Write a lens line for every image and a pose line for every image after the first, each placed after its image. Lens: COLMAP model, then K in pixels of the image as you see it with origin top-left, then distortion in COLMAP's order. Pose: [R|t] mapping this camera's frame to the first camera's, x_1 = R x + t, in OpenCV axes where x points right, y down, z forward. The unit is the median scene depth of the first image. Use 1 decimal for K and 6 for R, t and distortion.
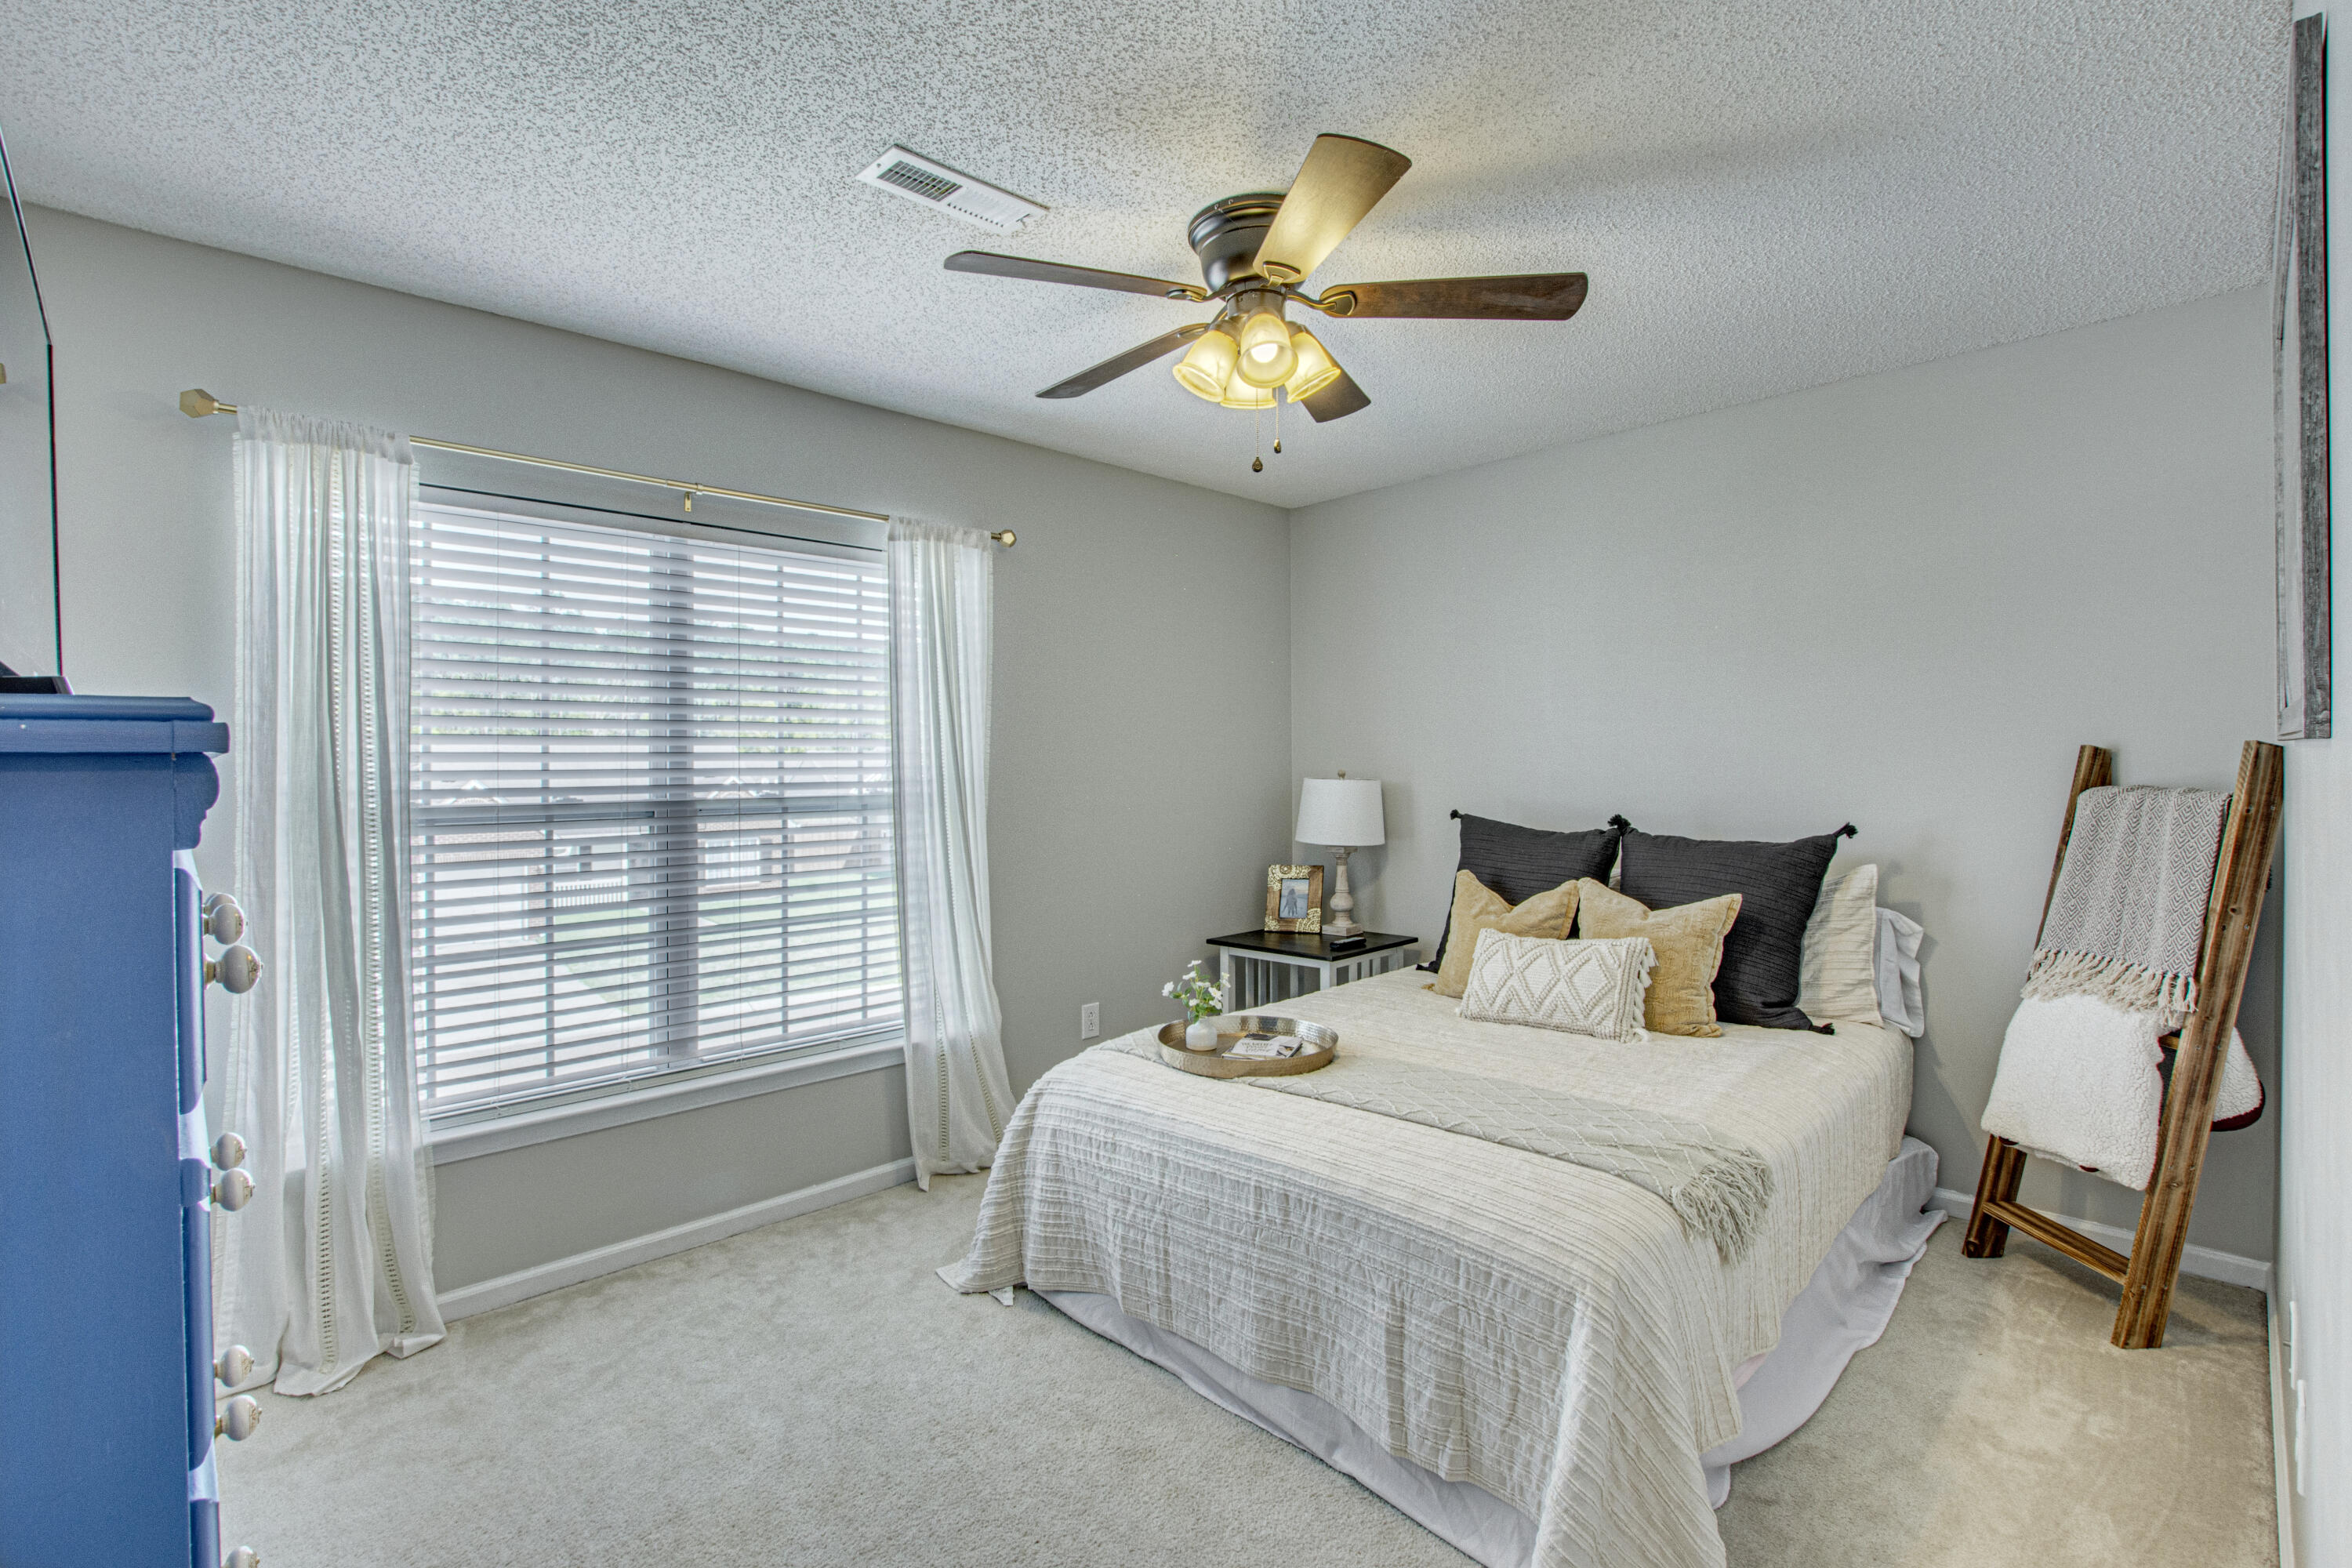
lens RADIAL K [[1045.5, 0, 1116.4], [0, 1045.5, 766.5], [0, 0, 1]] dist [-0.031172, 0.000113]
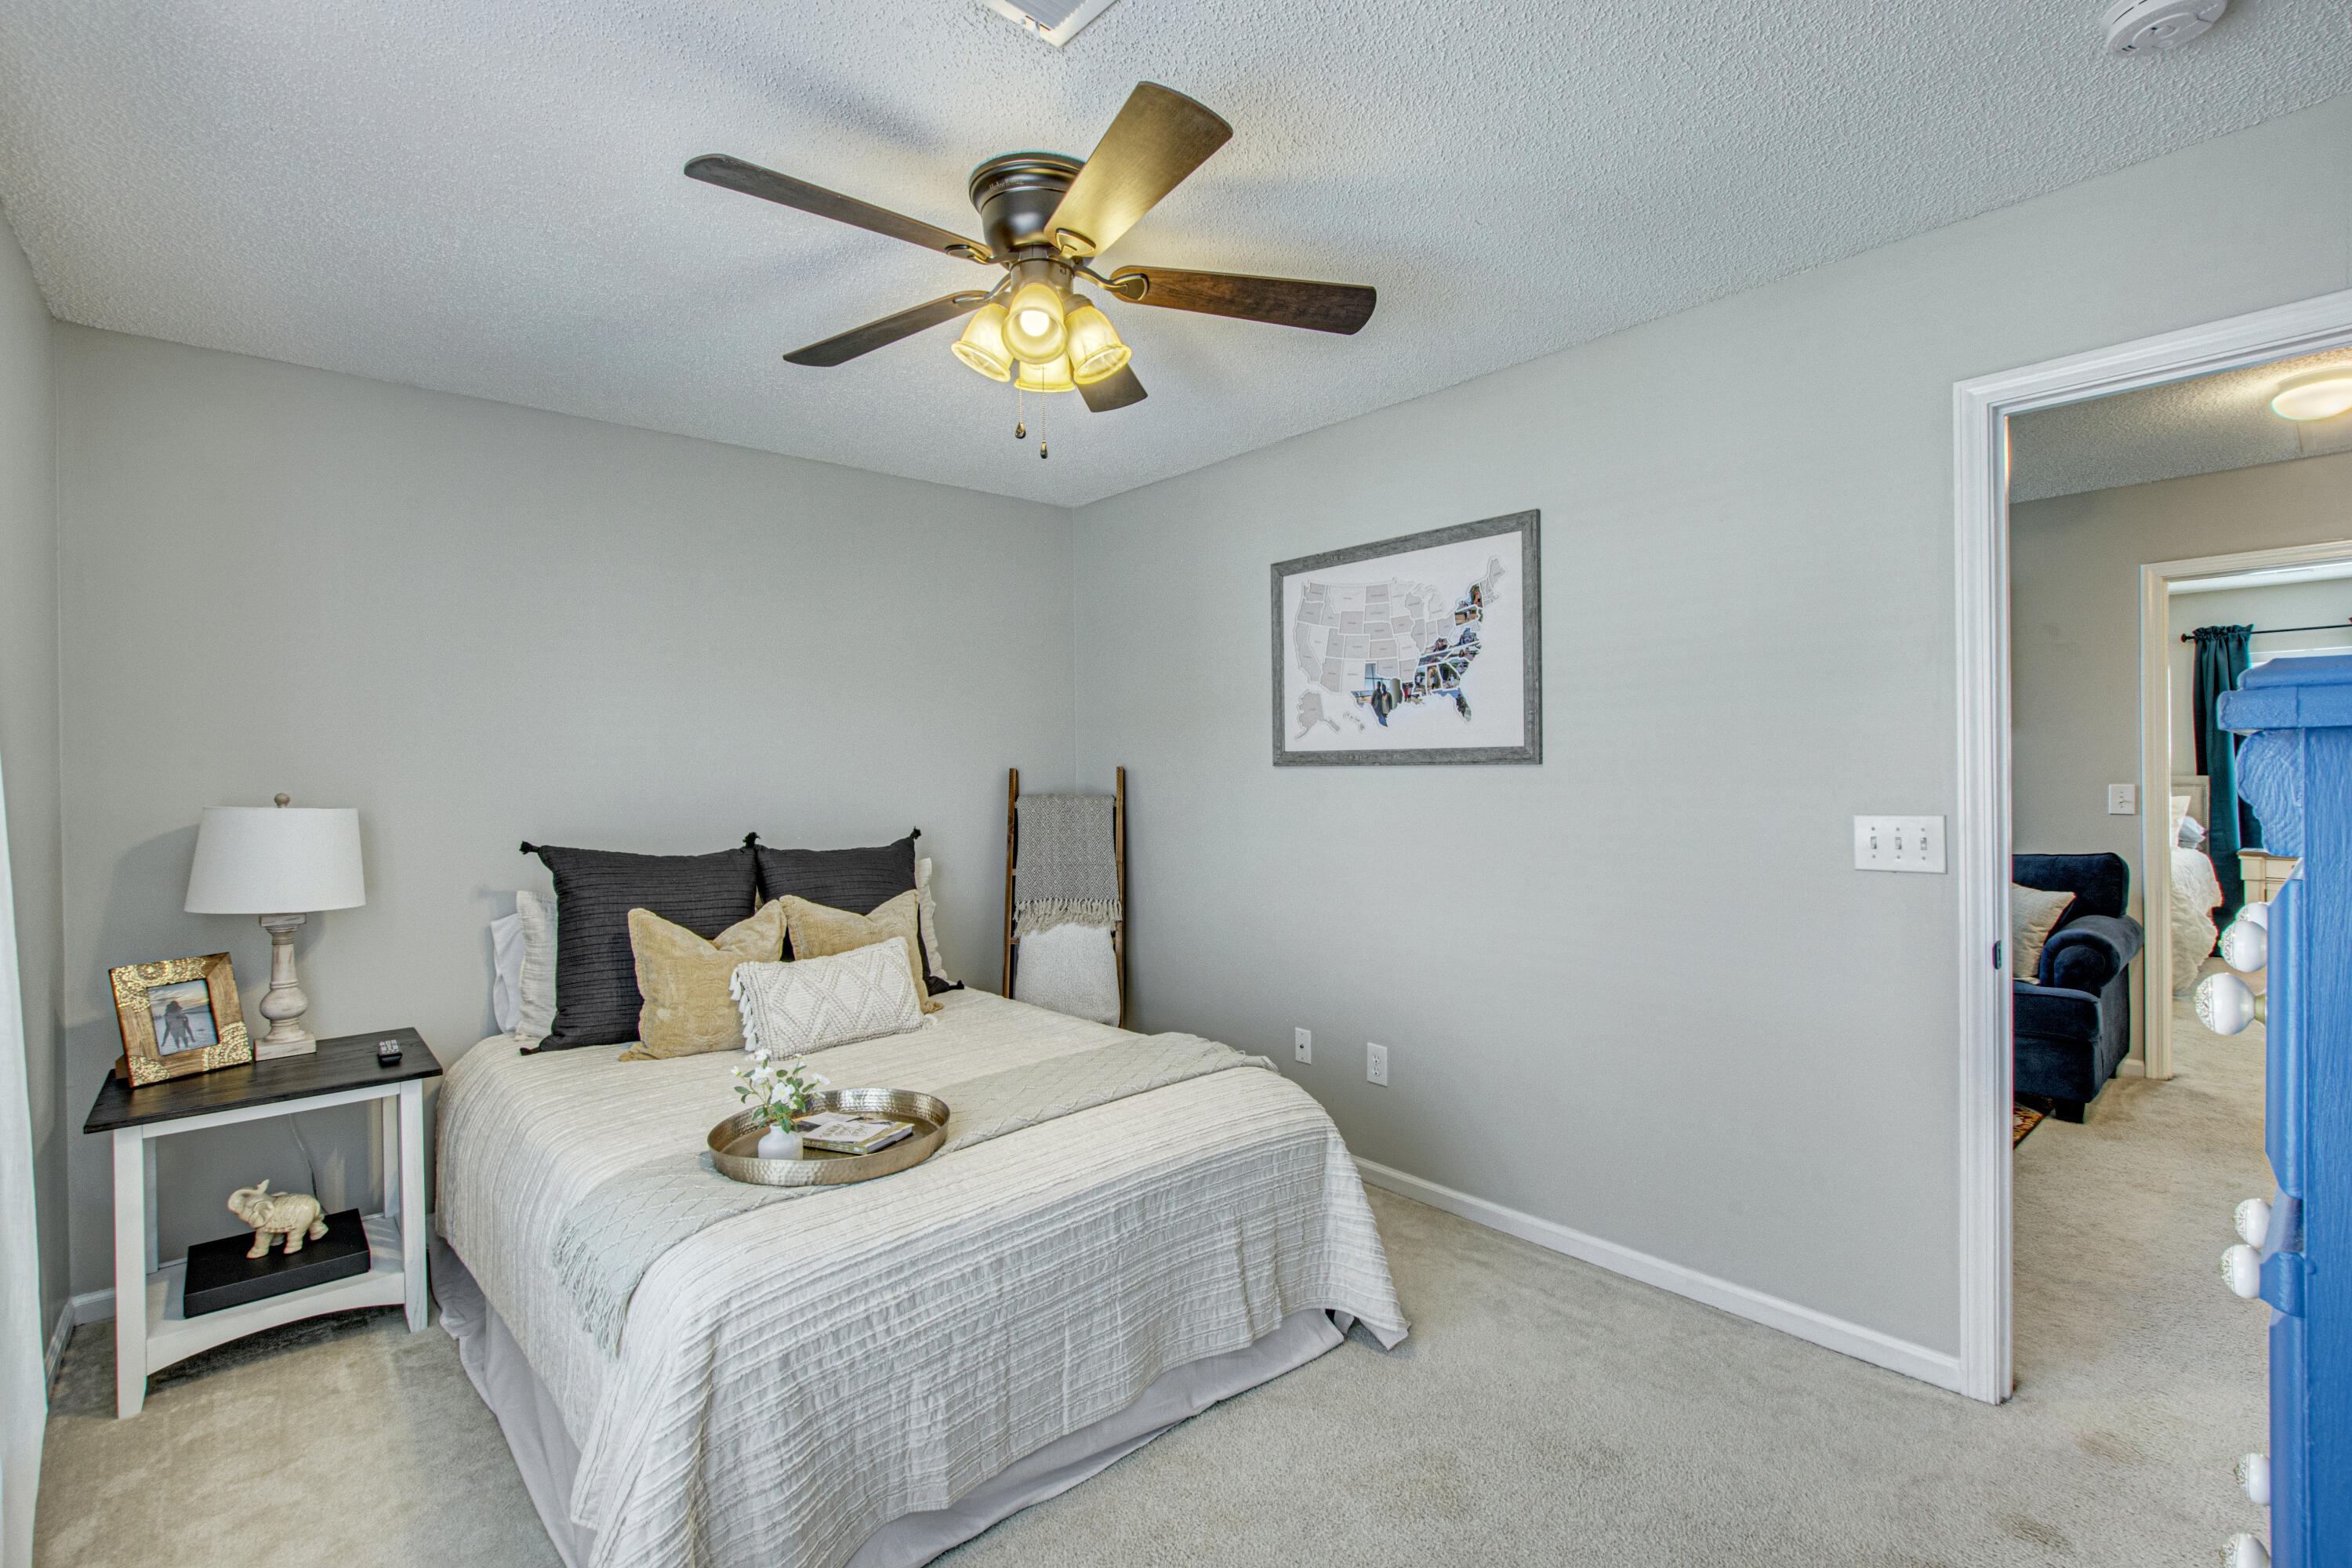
lens RADIAL K [[1062.7, 0, 1214.5], [0, 1062.7, 789.0], [0, 0, 1]] dist [-0.027628, 0.000521]
pose [[0.001926, -0.001735, 0.999997, -0.776592], [0.012971, 0.999914, 0.001710, 0.013697], [-0.999914, 0.012968, 0.001949, 0.834126]]
